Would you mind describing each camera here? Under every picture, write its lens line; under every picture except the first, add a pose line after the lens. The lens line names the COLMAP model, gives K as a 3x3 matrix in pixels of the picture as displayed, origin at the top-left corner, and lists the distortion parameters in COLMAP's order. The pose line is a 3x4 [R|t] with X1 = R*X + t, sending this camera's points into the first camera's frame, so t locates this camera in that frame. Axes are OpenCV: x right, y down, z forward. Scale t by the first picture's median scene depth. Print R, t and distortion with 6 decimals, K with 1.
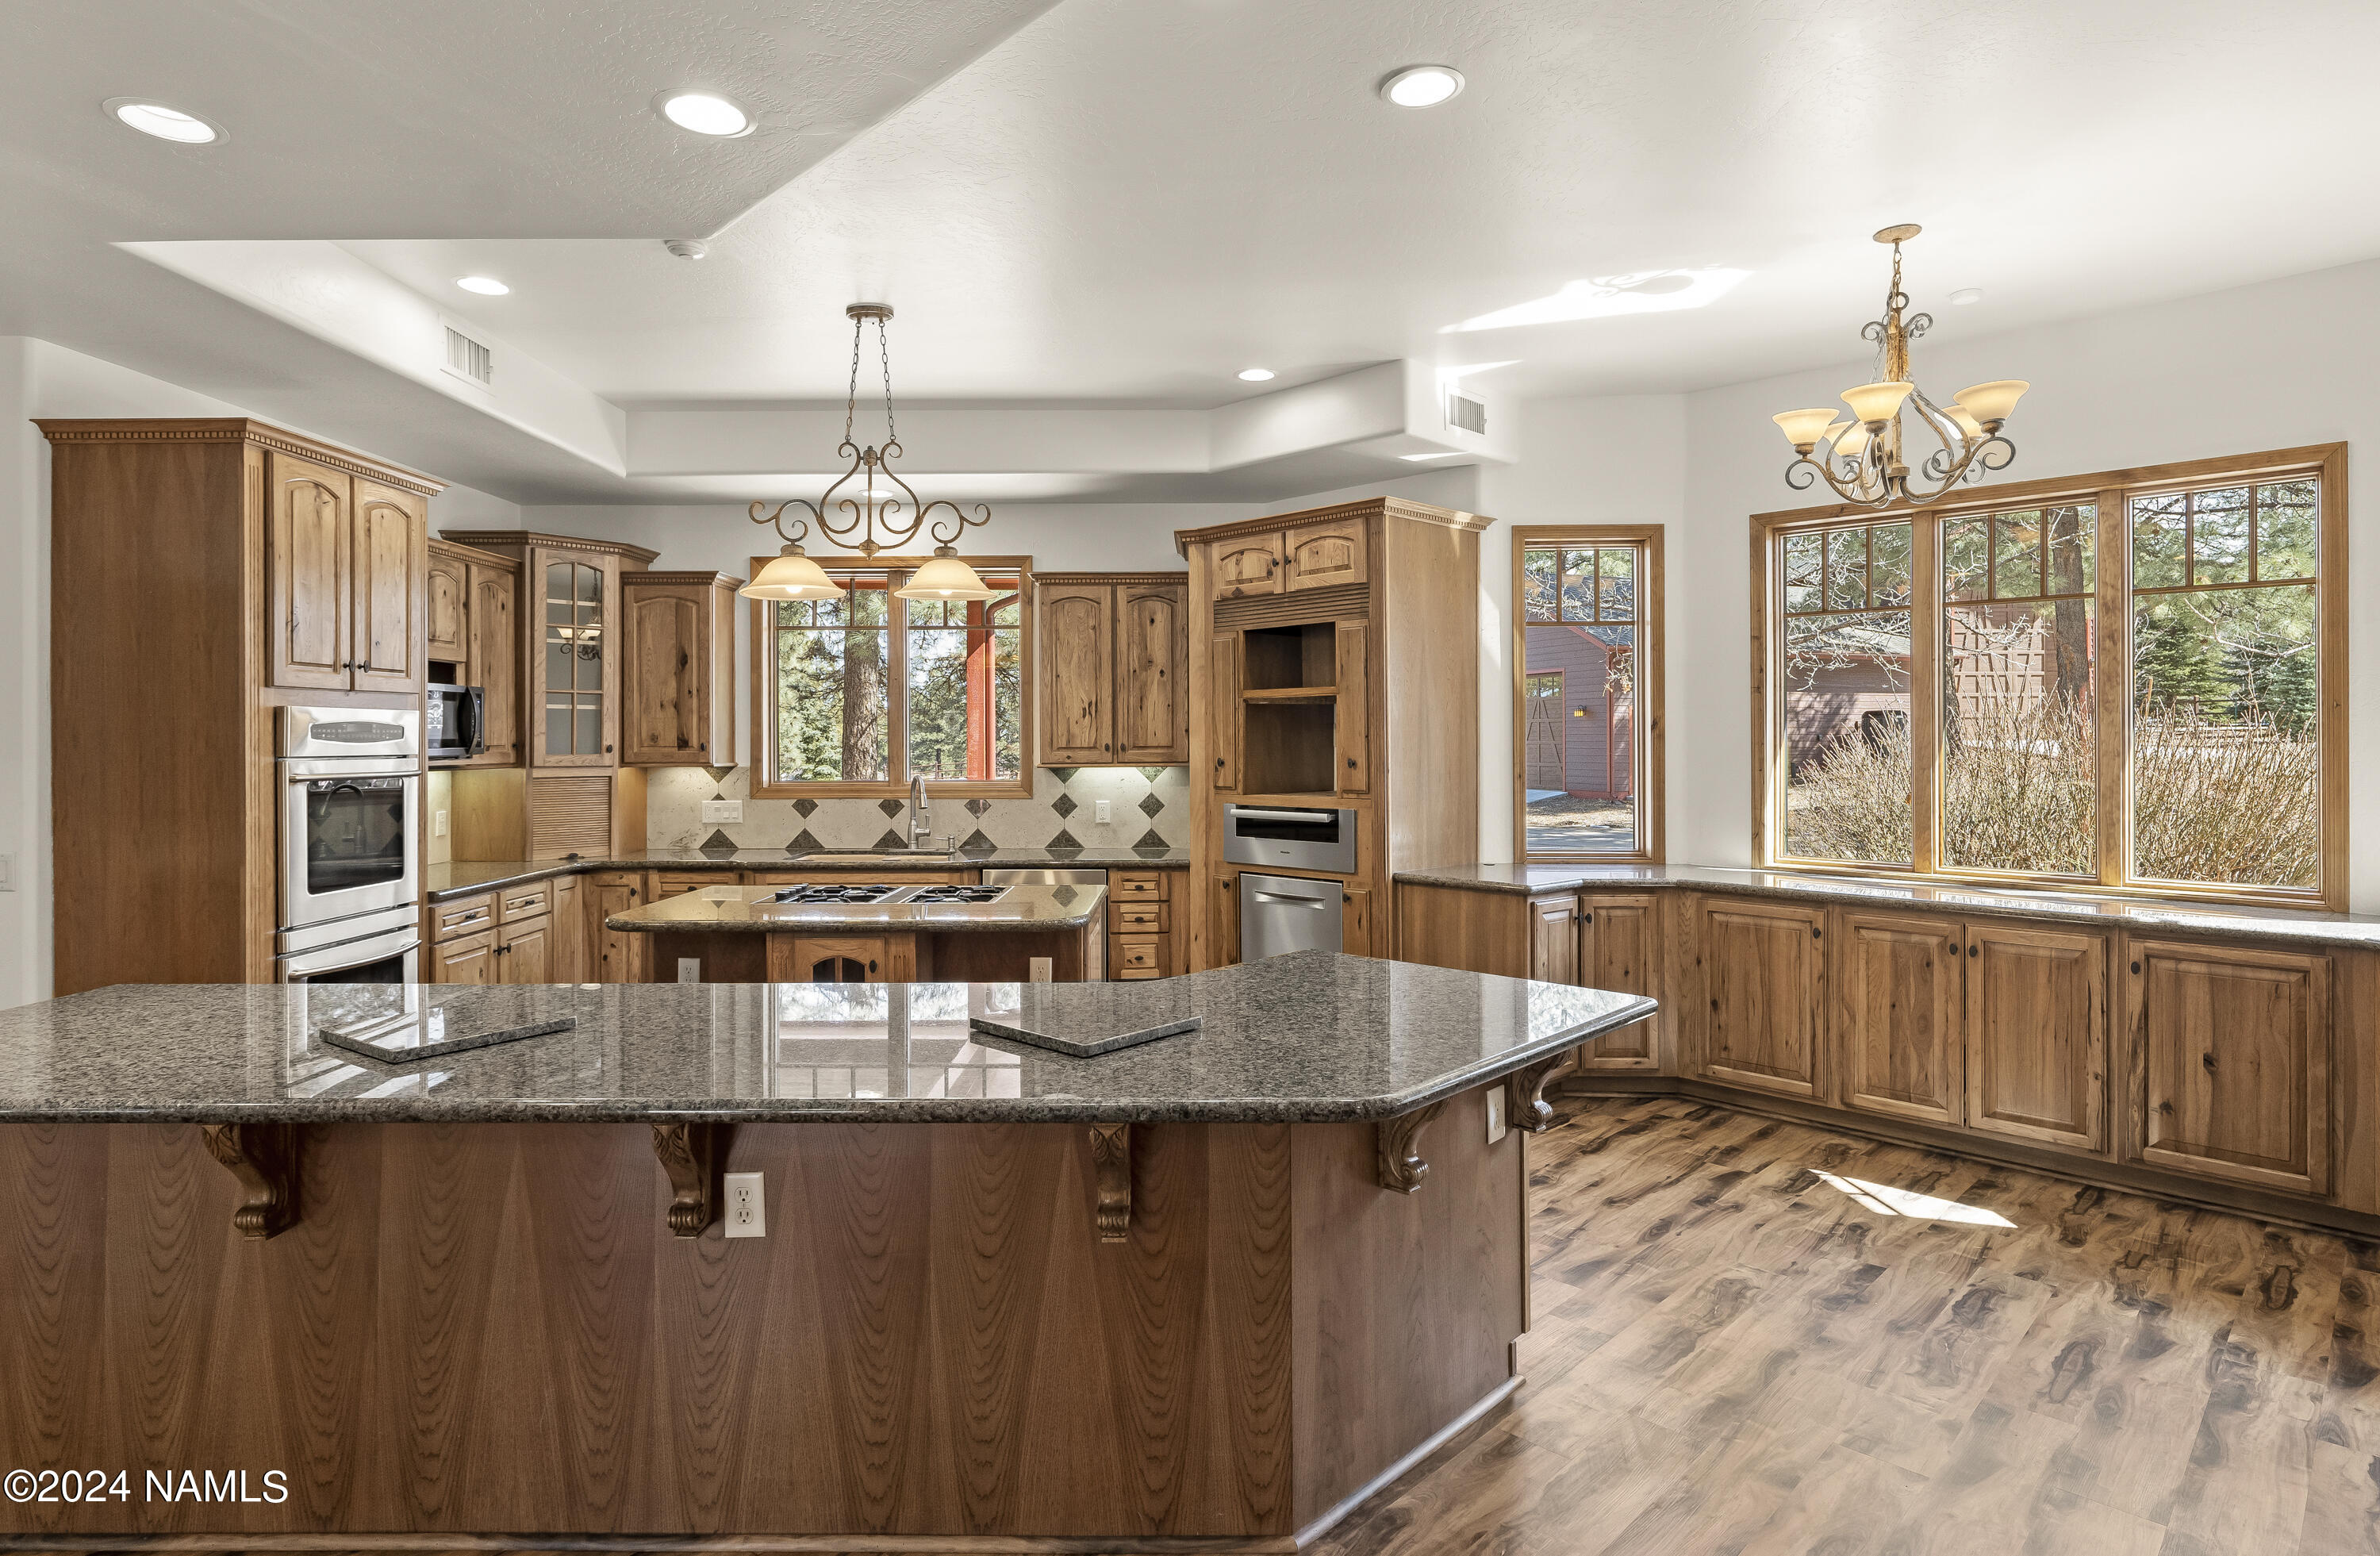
lens RADIAL K [[1239.5, 0, 1175.3], [0, 1239.5, 736.4], [0, 0, 1]] dist [0.001630, -0.000528]
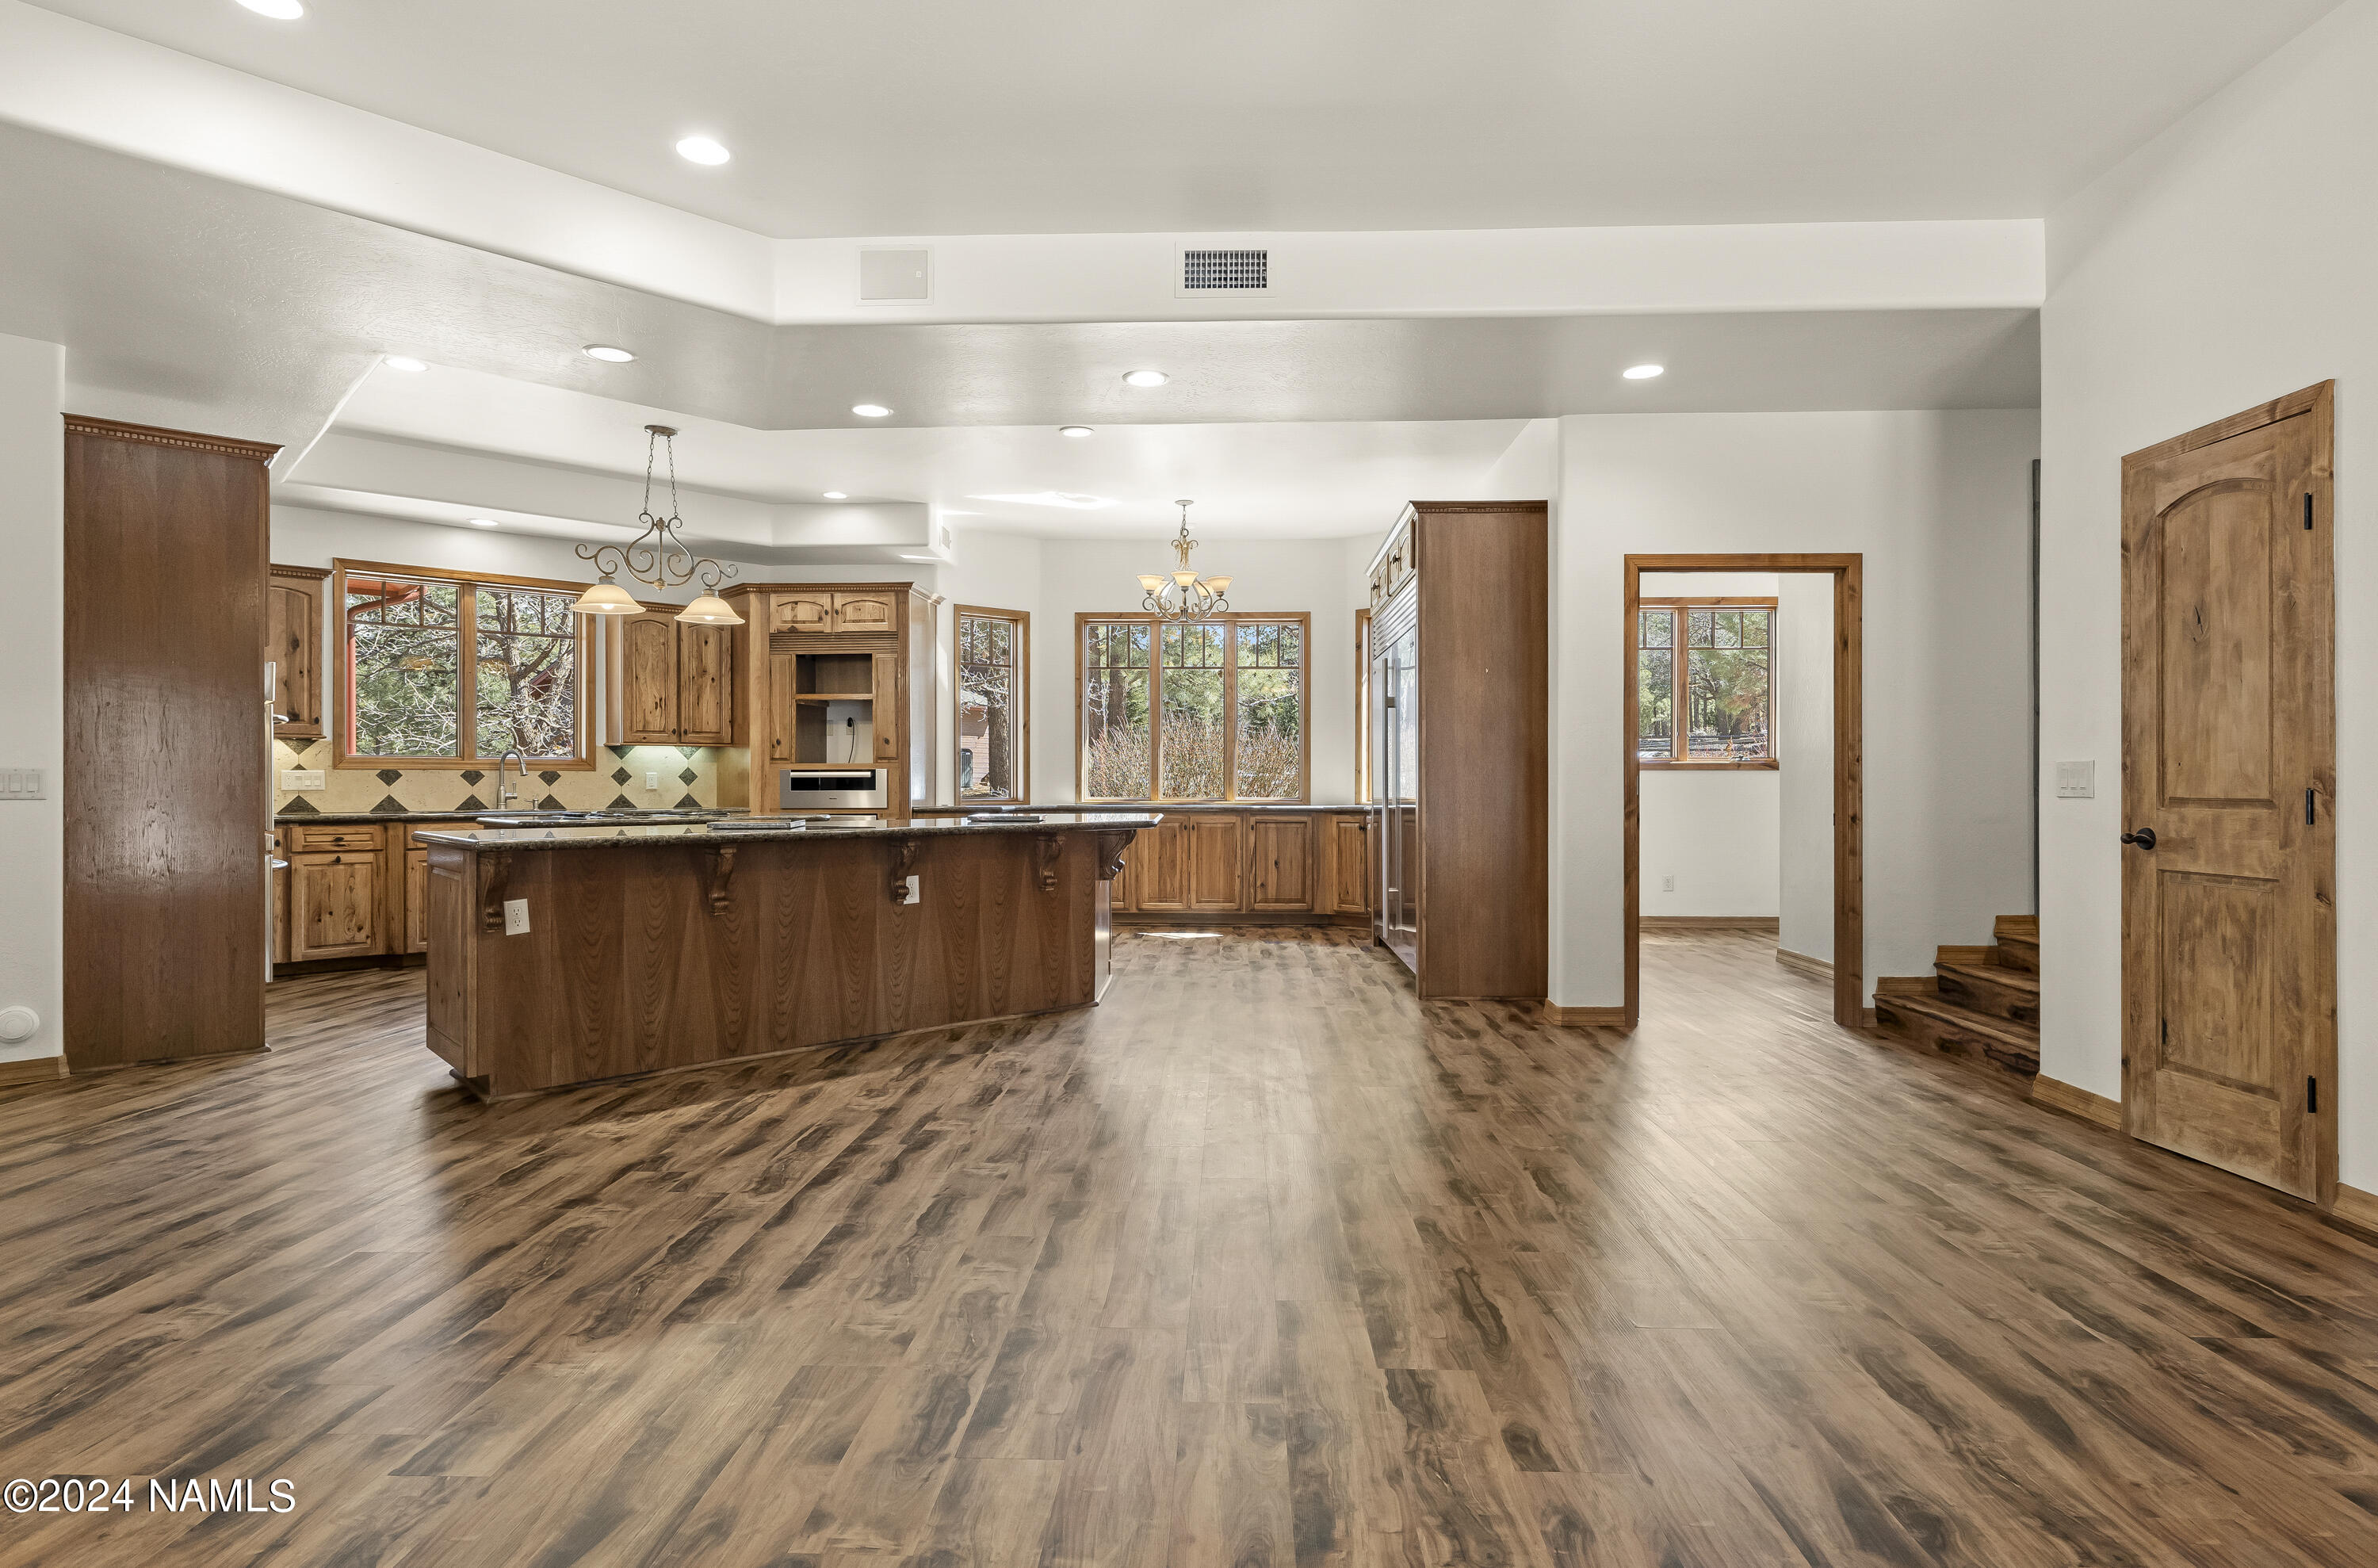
lens RADIAL K [[1223.4, 0, 1191.2], [0, 1223.4, 780.2], [0, 0, 1]] dist [0.000317, -0.001030]
pose [[0.729141, 0.003126, 0.684356, -0.659461], [-0.003295, 0.999994, -0.001057, 0.072672], [-0.684356, -0.001484, 0.729147, -0.448710]]
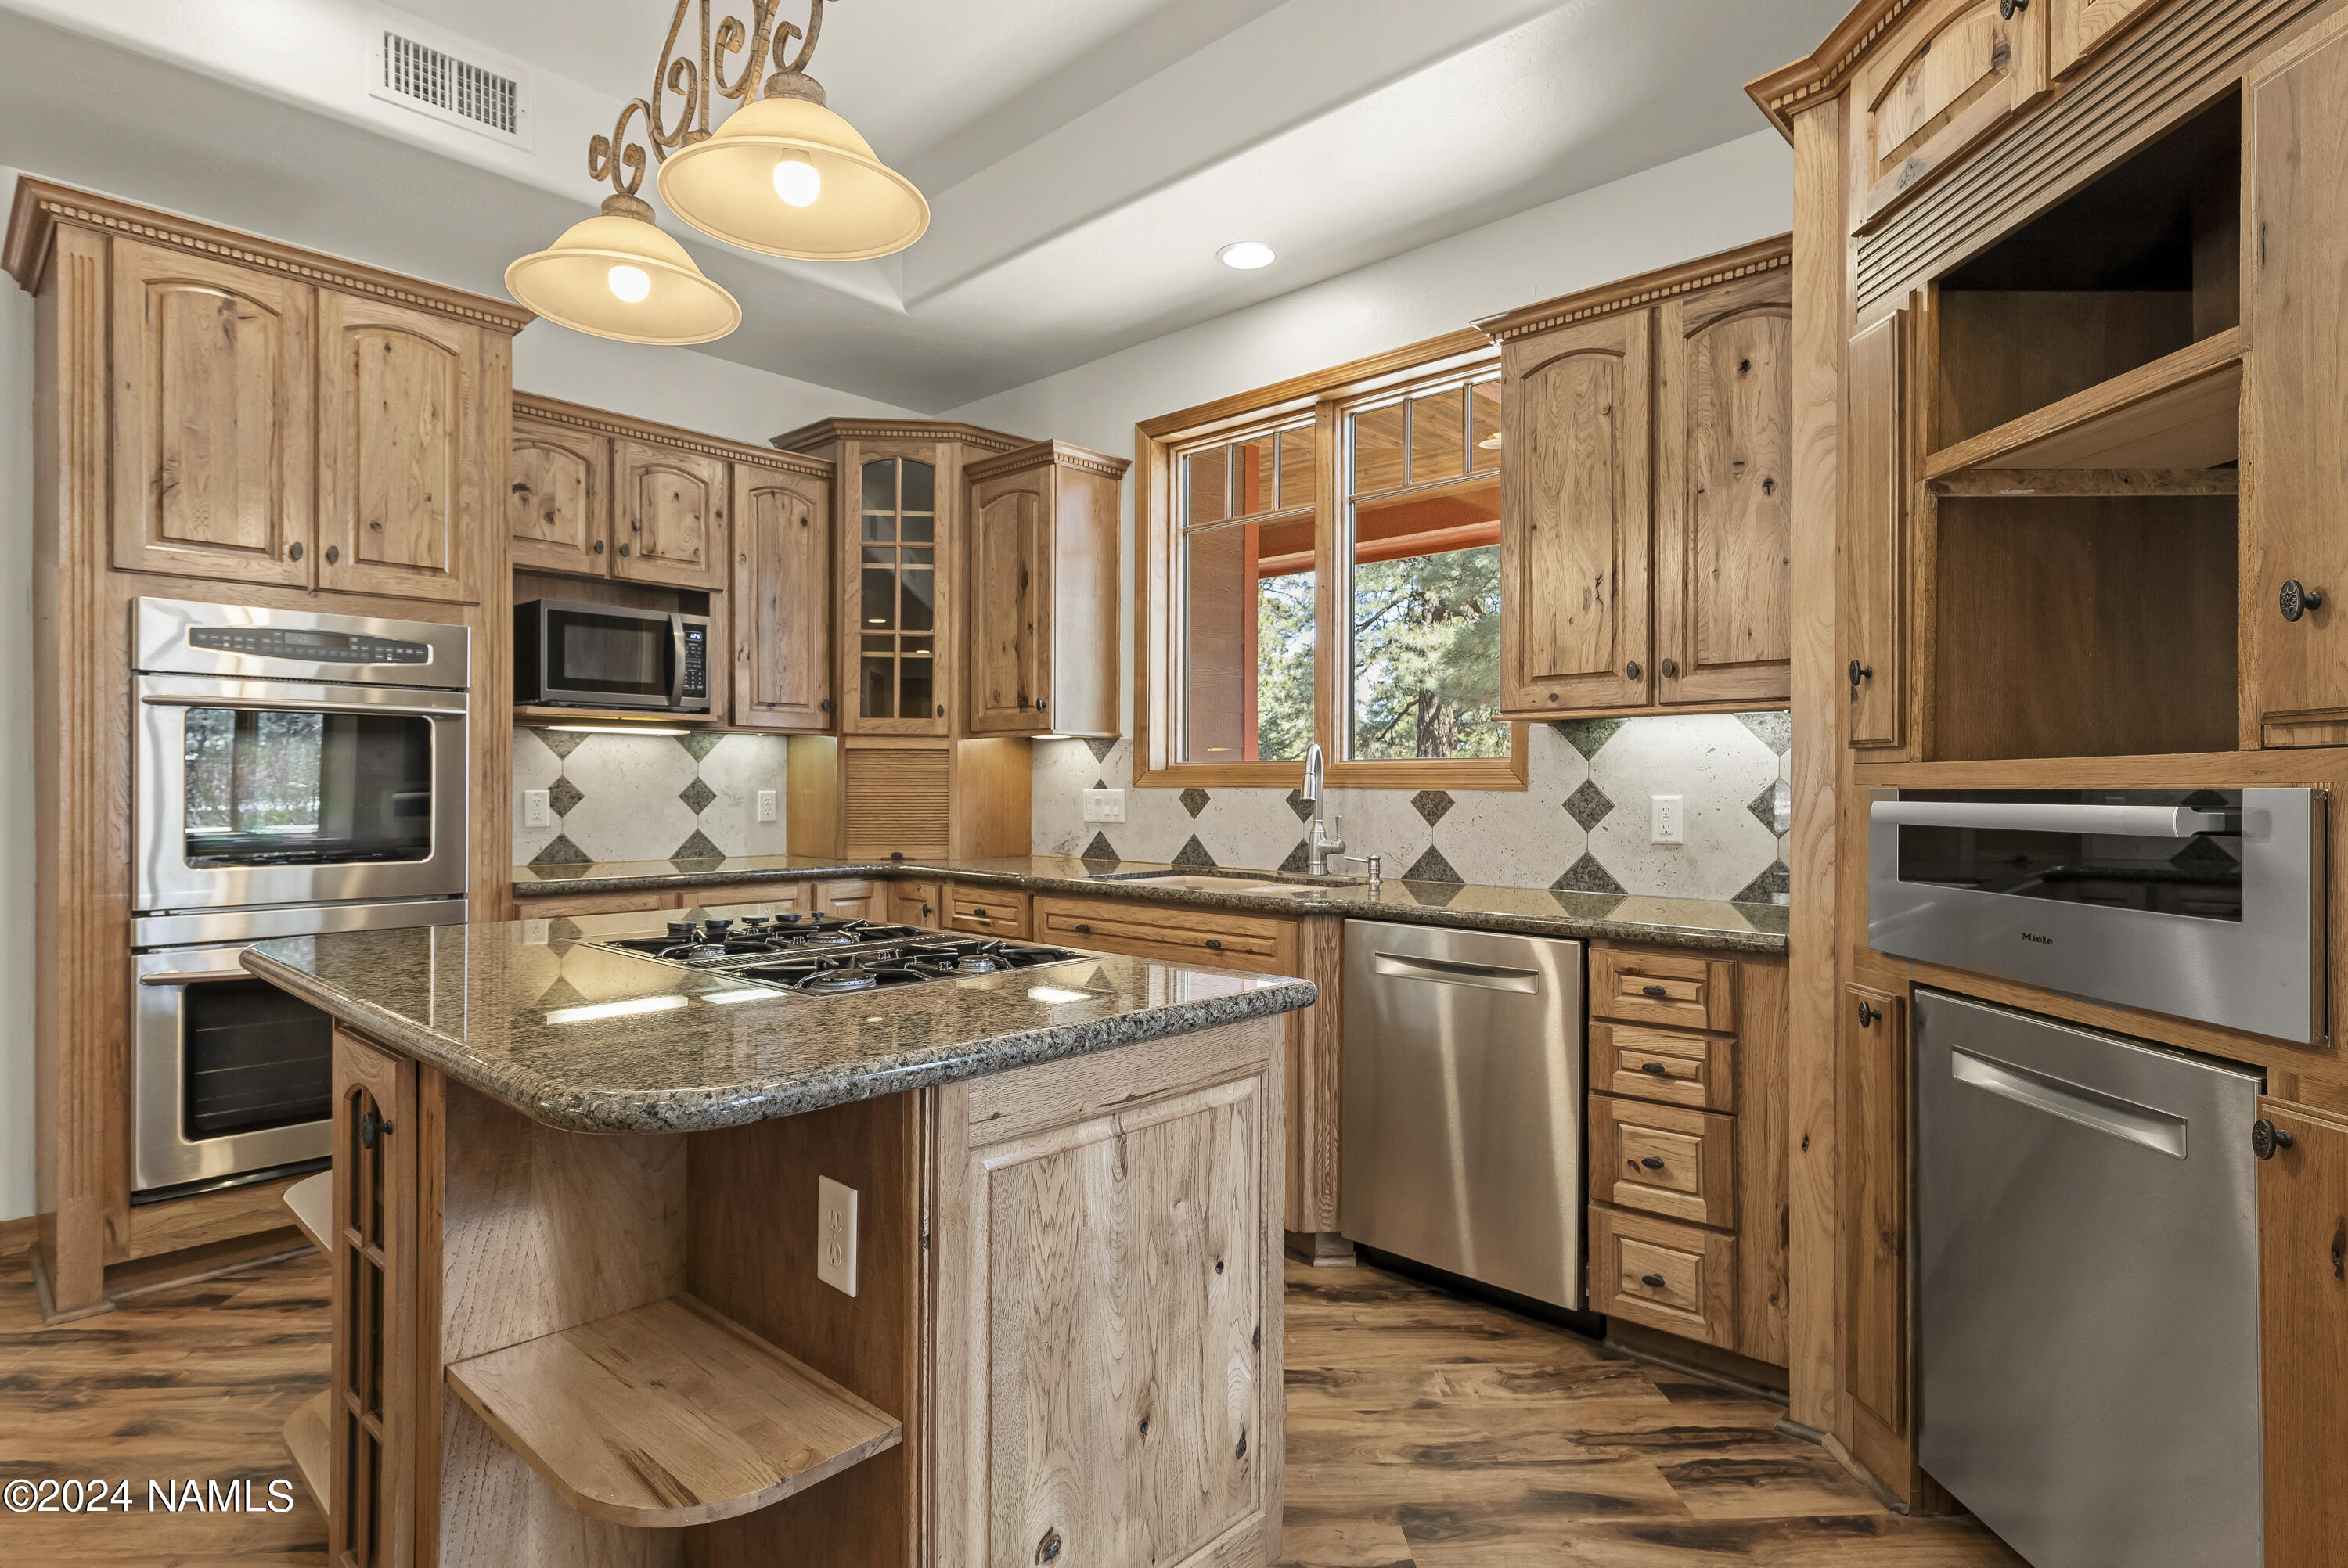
lens RADIAL K [[1206.7, 0, 1179.5], [0, 1206.7, 787.5], [0, 0, 1]] dist [0.004976, 0.001155]
pose [[0.738950, 0.006796, -0.673725, 0.137540], [-0.003950, 0.999976, 0.005755, 0.057361], [0.673748, -0.001592, 0.738959, 0.658759]]
